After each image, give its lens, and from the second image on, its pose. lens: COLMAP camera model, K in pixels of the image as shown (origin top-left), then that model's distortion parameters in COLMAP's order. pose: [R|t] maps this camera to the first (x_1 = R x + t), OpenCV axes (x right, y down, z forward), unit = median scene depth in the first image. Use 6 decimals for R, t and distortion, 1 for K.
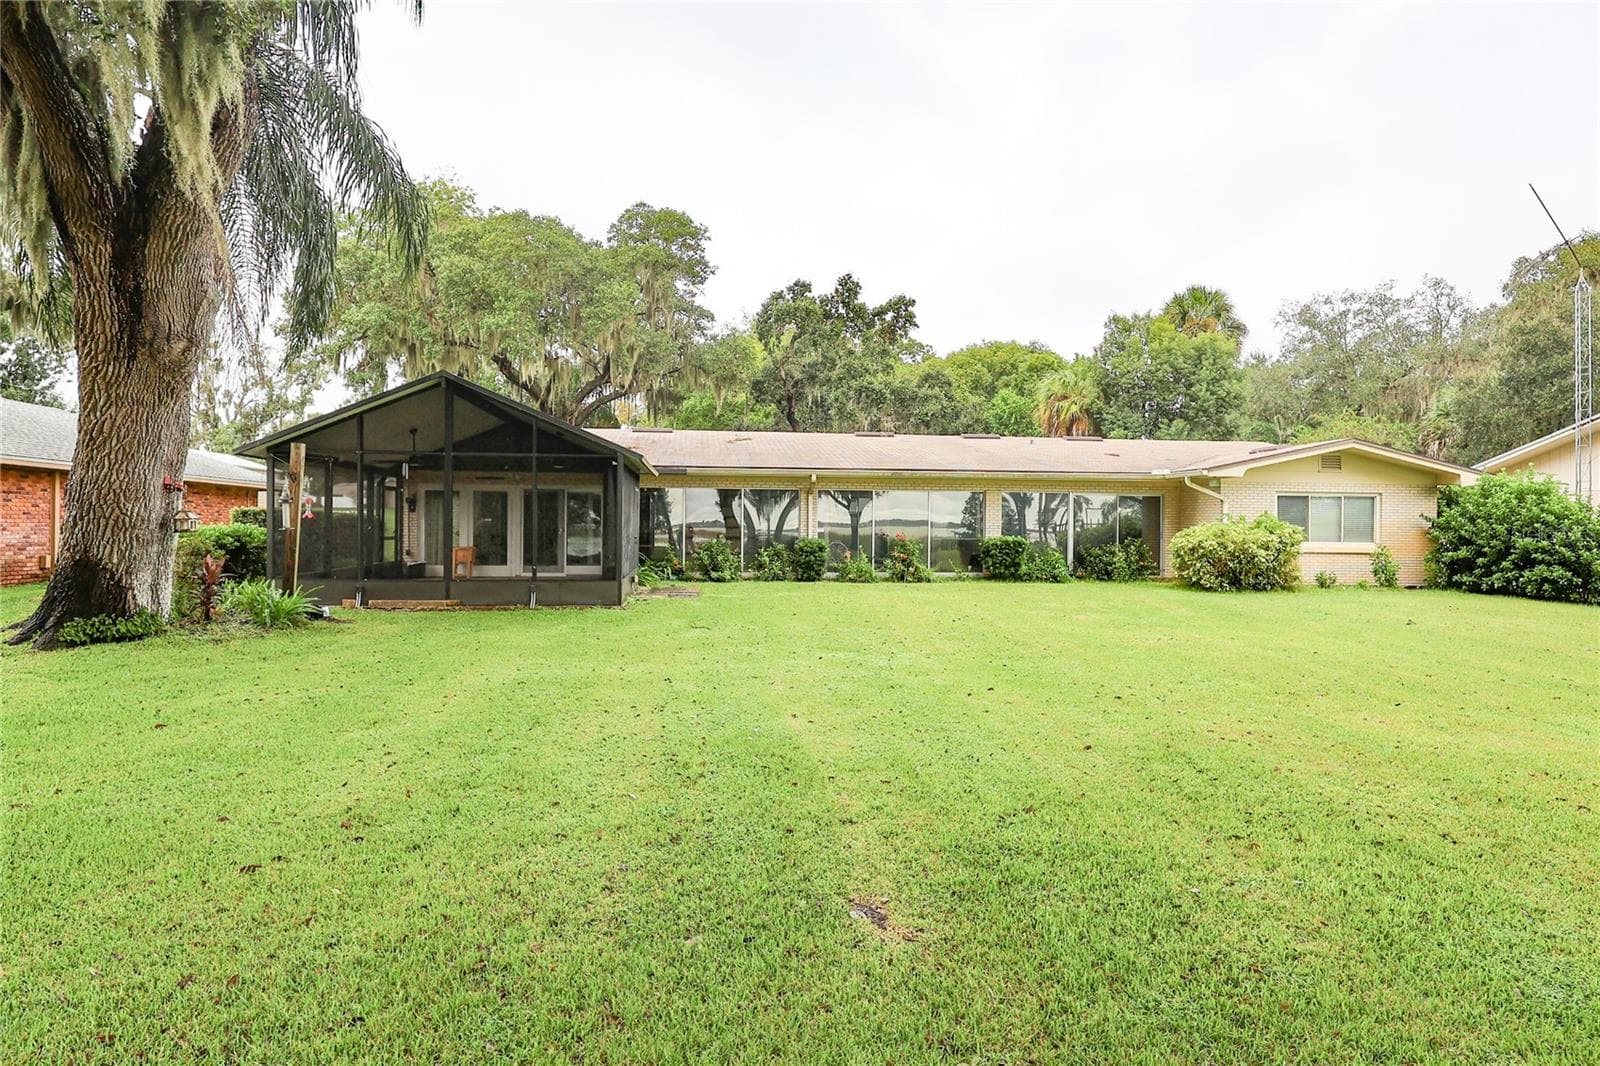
lens RADIAL K [[816.6, 0, 781.5], [0, 816.6, 542.6], [0, 0, 1]] dist [-0.002048, -0.000307]
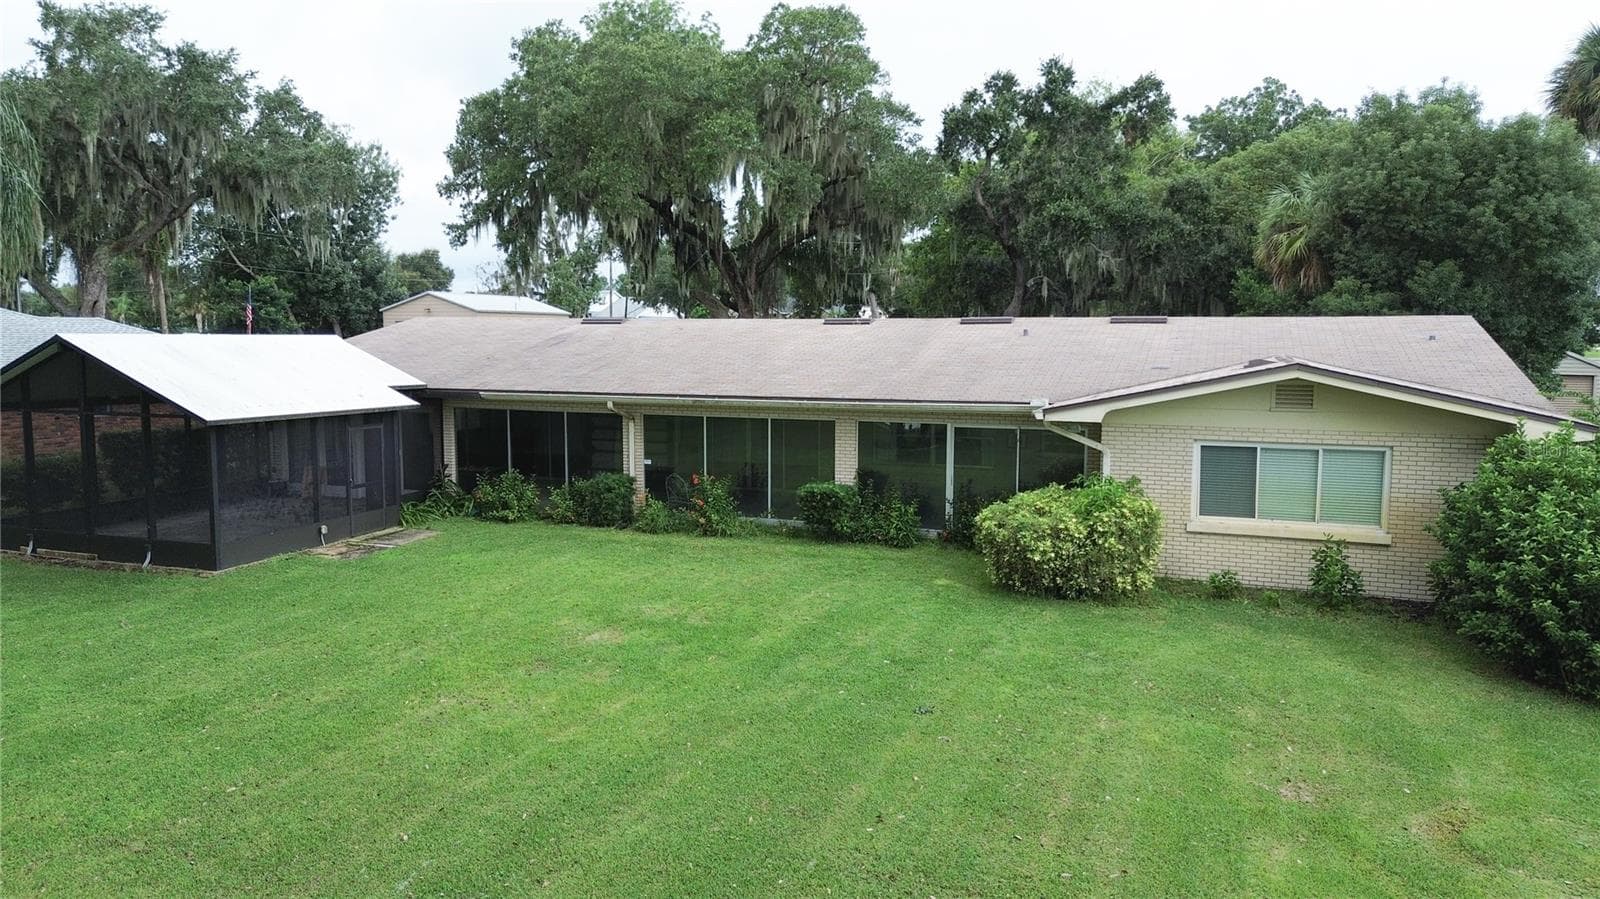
lens RADIAL K [[998.3, 0, 800.0], [0, 998.3, 449.5], [0, 0, 1]] dist [-0.002561, -0.002123]
pose [[0.908101, 0.039620, -0.416872, 0.359070], [-0.005986, 0.996641, 0.081681, -0.065245], [0.418708, -0.071679, 0.905288, 0.078552]]
